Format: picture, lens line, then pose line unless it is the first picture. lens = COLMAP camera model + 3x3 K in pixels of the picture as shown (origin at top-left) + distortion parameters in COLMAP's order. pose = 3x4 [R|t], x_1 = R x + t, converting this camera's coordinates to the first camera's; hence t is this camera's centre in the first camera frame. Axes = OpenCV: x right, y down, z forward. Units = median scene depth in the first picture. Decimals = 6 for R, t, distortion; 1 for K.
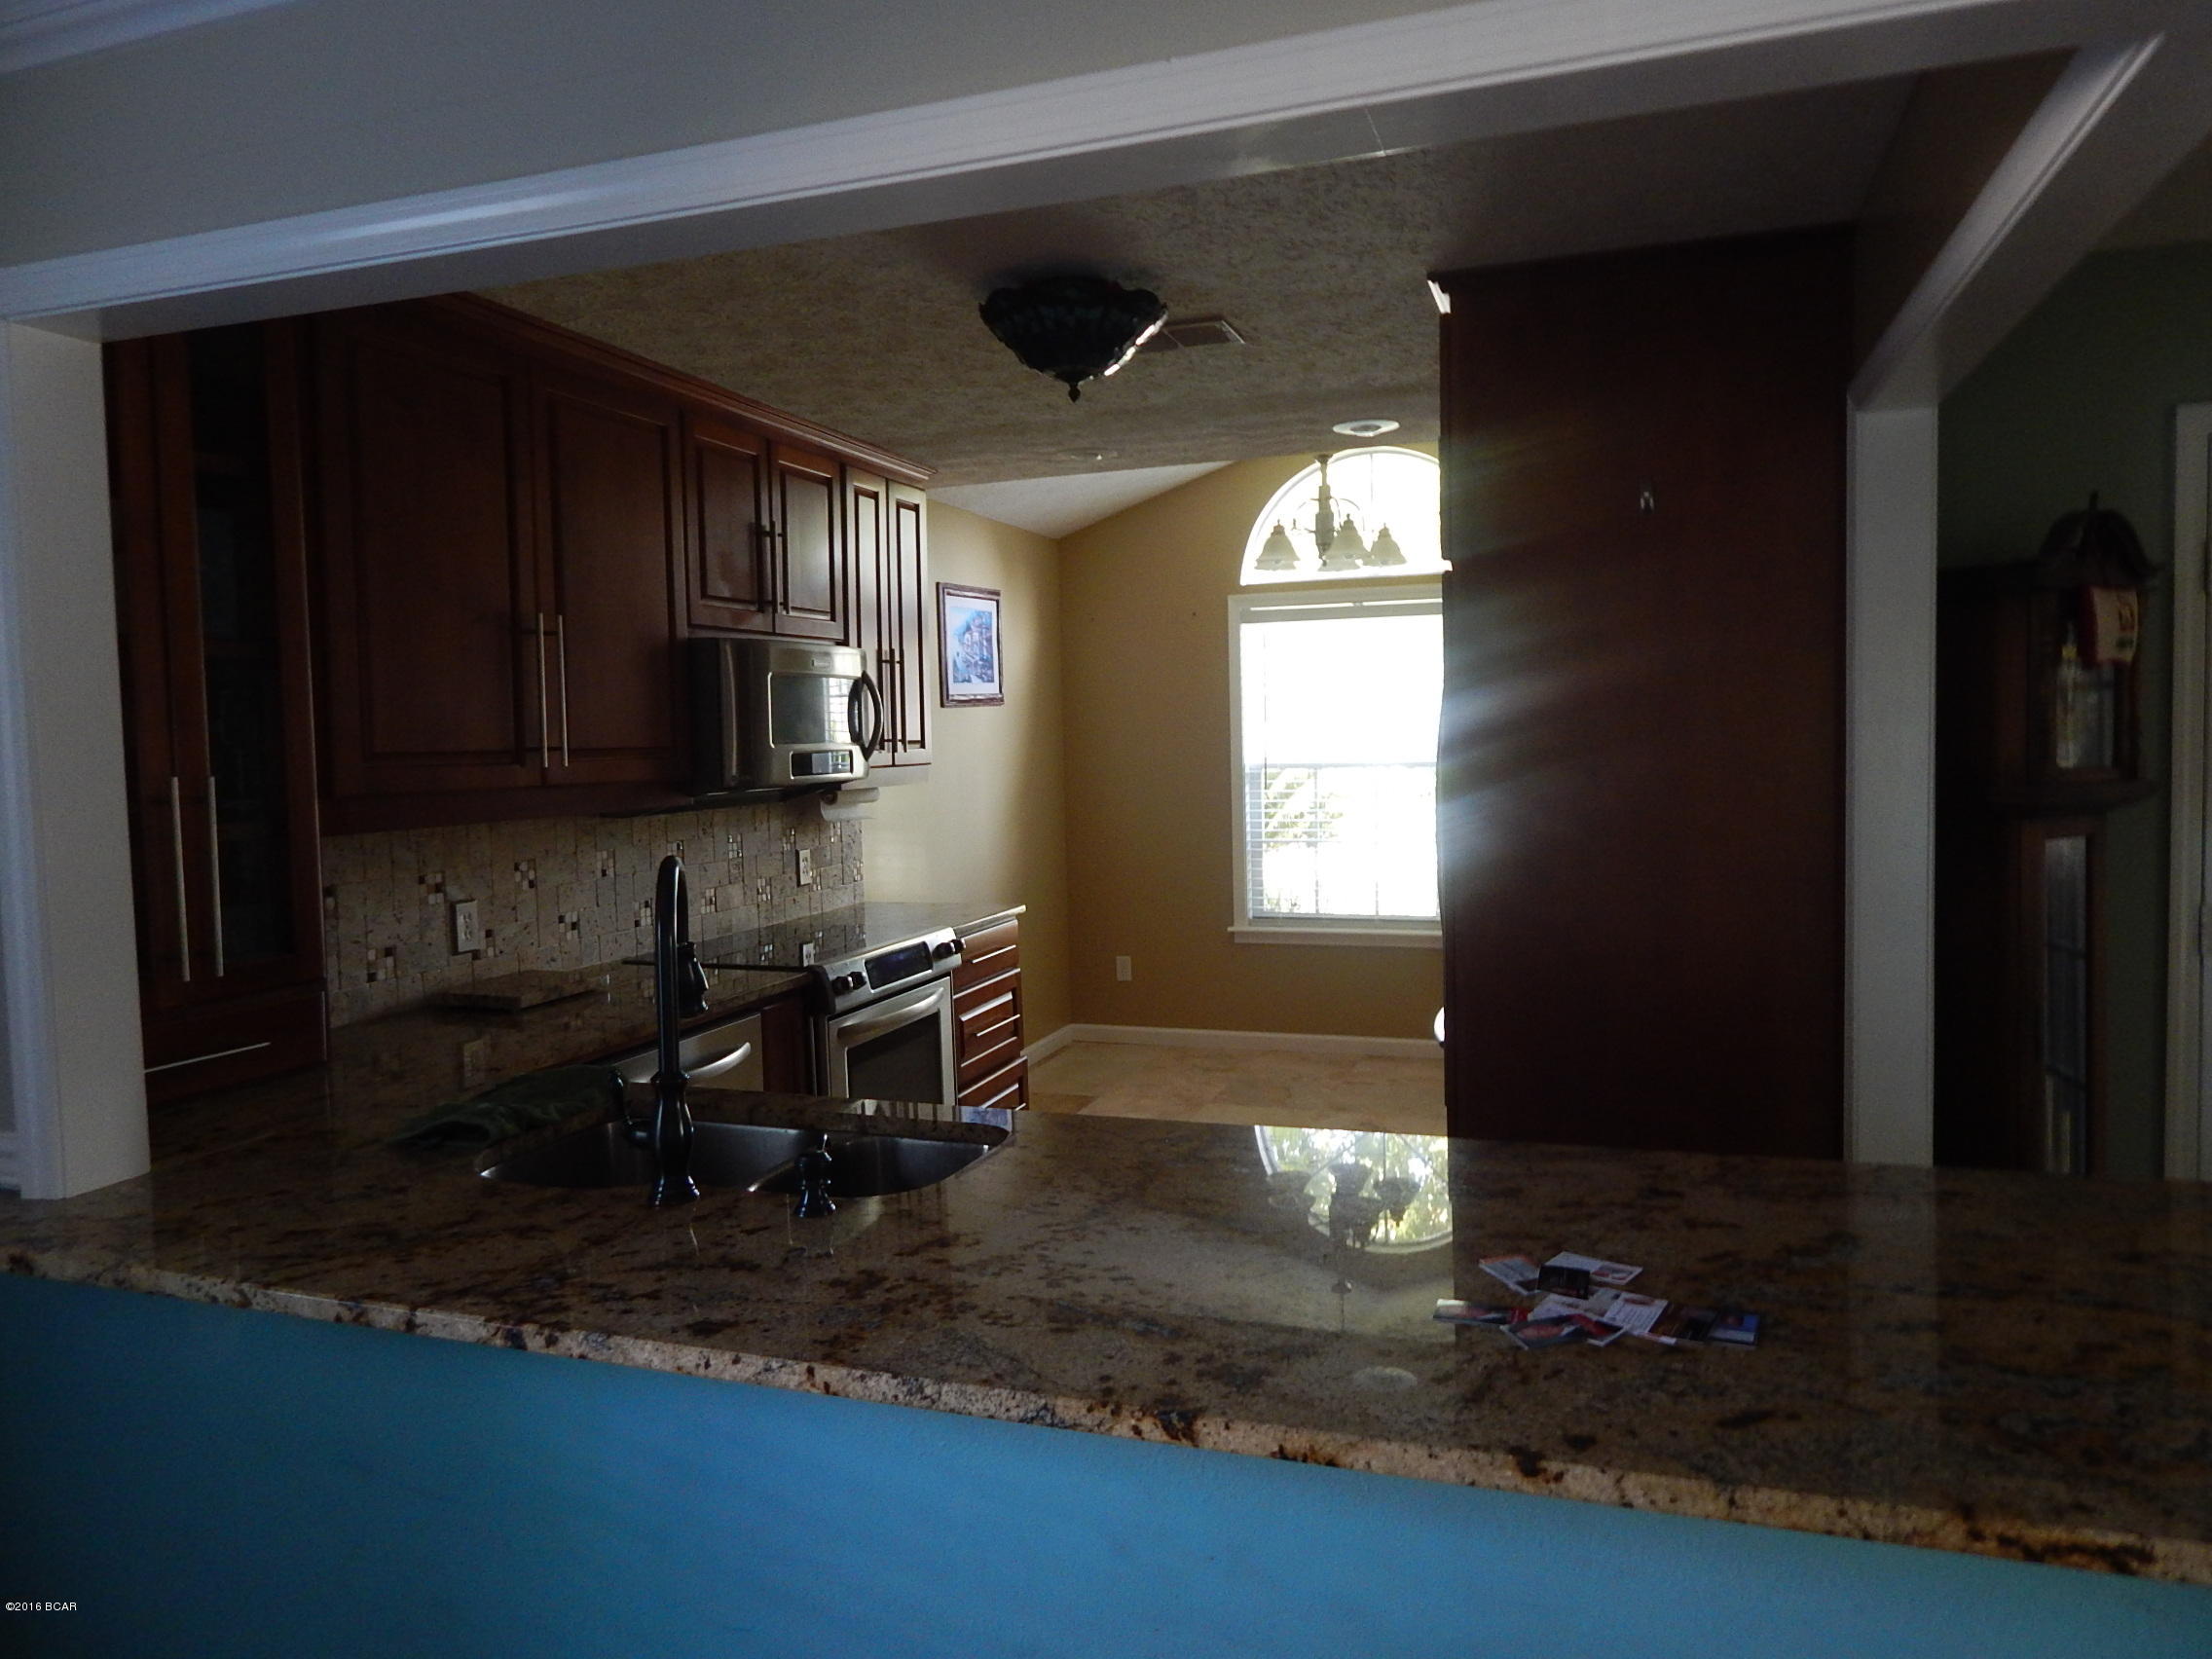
lens RADIAL K [[1450.1, 0, 1112.5], [0, 1450.1, 829.7], [0, 0, 1]] dist [0.008447, 0.002607]
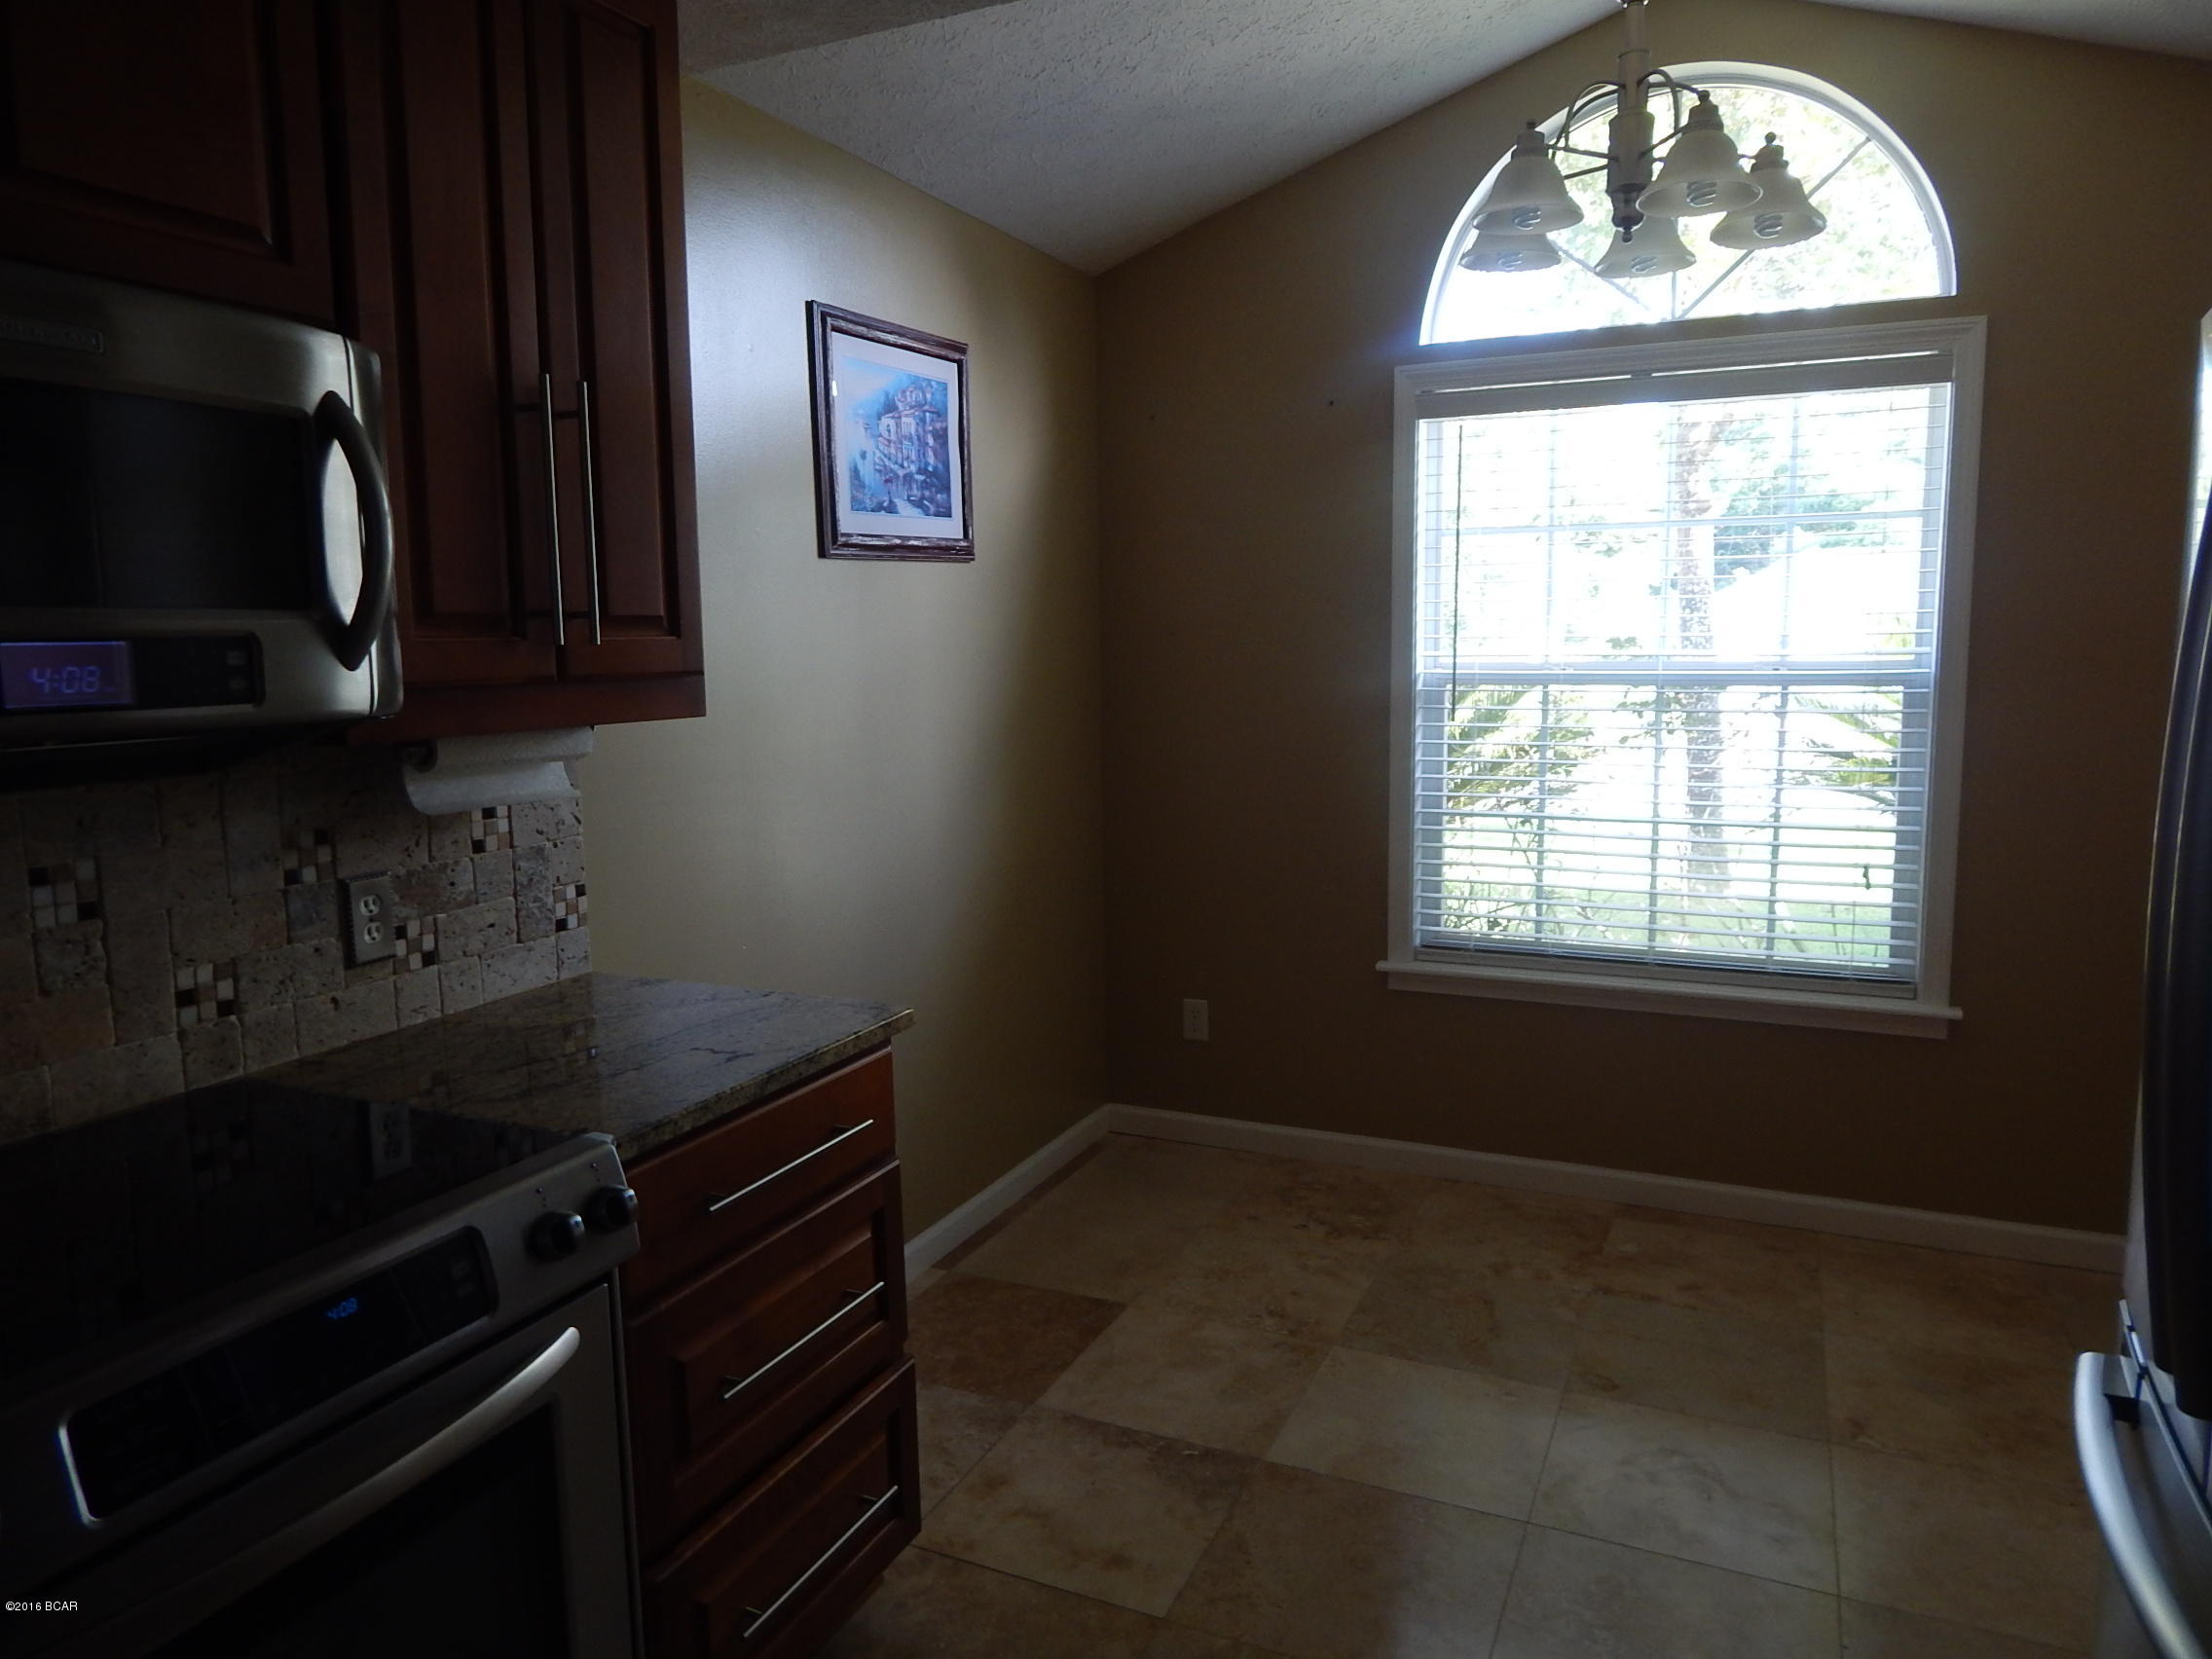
lens RADIAL K [[1450.1, 0, 1102.9], [0, 1450.1, 818.9], [0, 0, 1]] dist [0.008447, 0.002607]
pose [[0.995320, 0.021878, -0.094124, 0.038447], [-0.015903, 0.997838, 0.063766, -0.035577], [0.095316, -0.061971, 0.993516, 0.656515]]
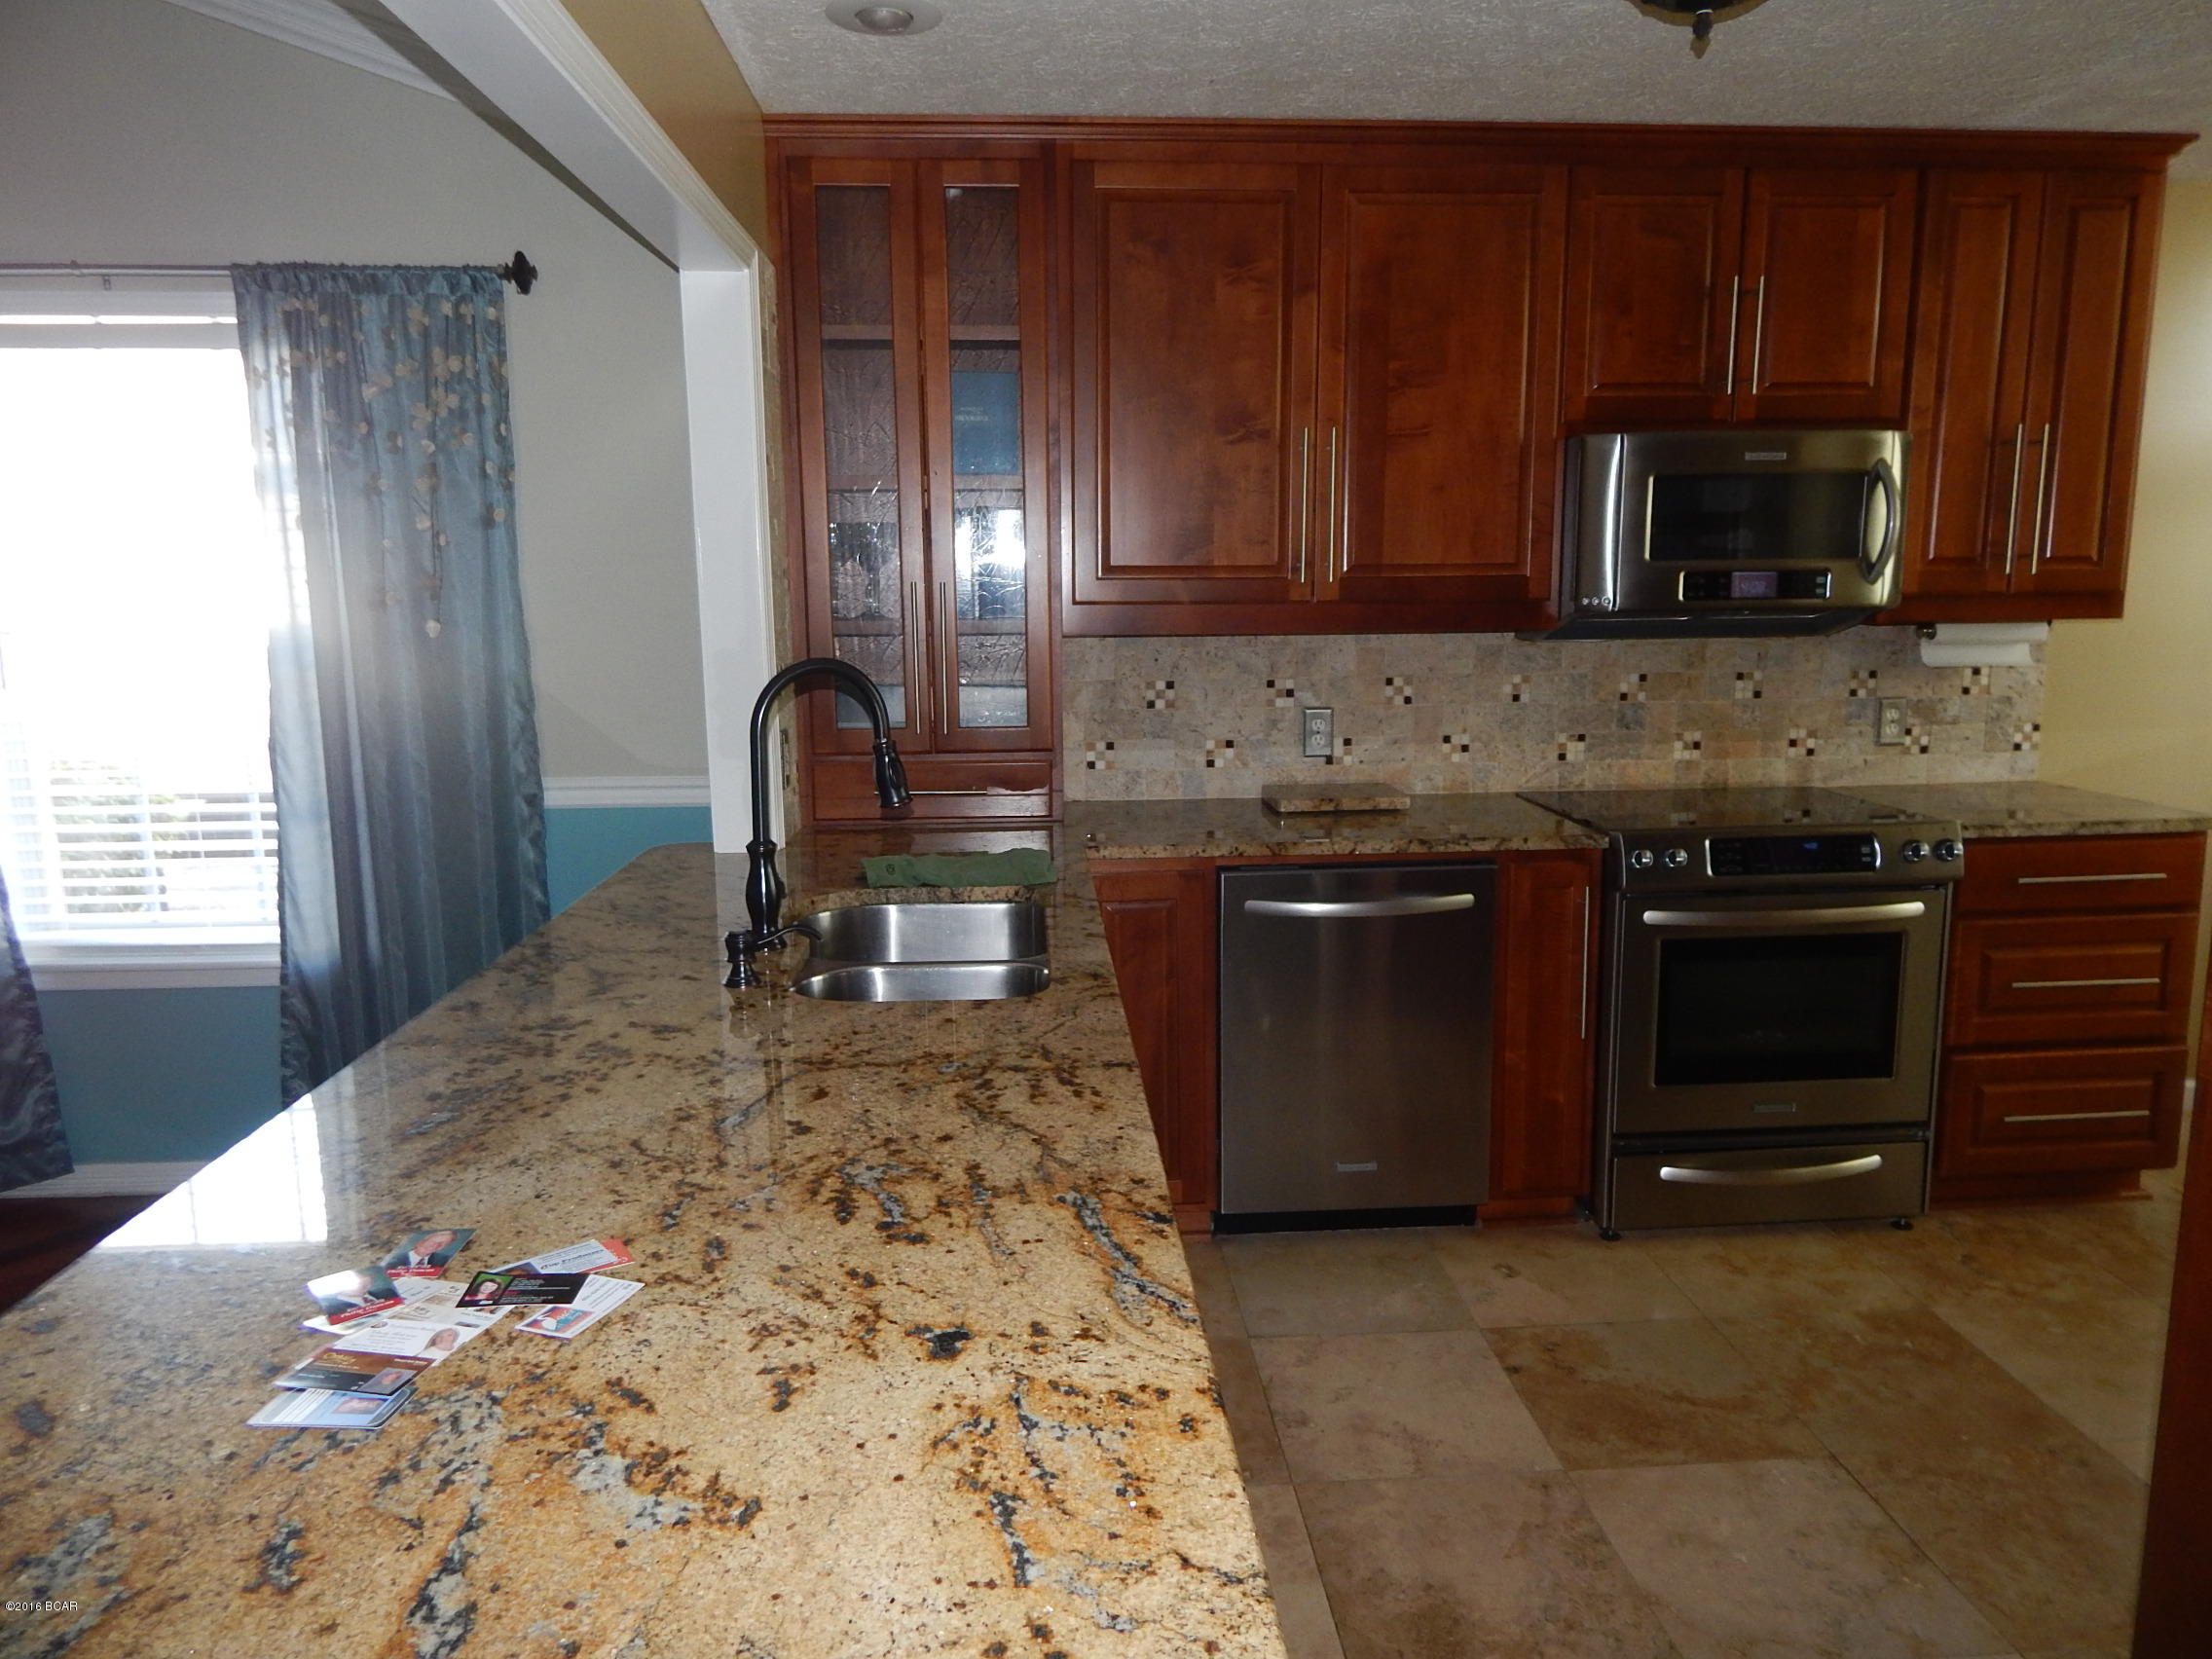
lens RADIAL K [[1450.1, 0, 1089.4], [0, 1450.1, 821.5], [0, 0, 1]] dist [0.008447, 0.002607]
pose [[0.377412, 0.170056, -0.910297, 0.363339], [-0.060229, 0.985421, 0.159119, -0.021380], [0.924085, -0.005227, 0.382152, 0.337321]]
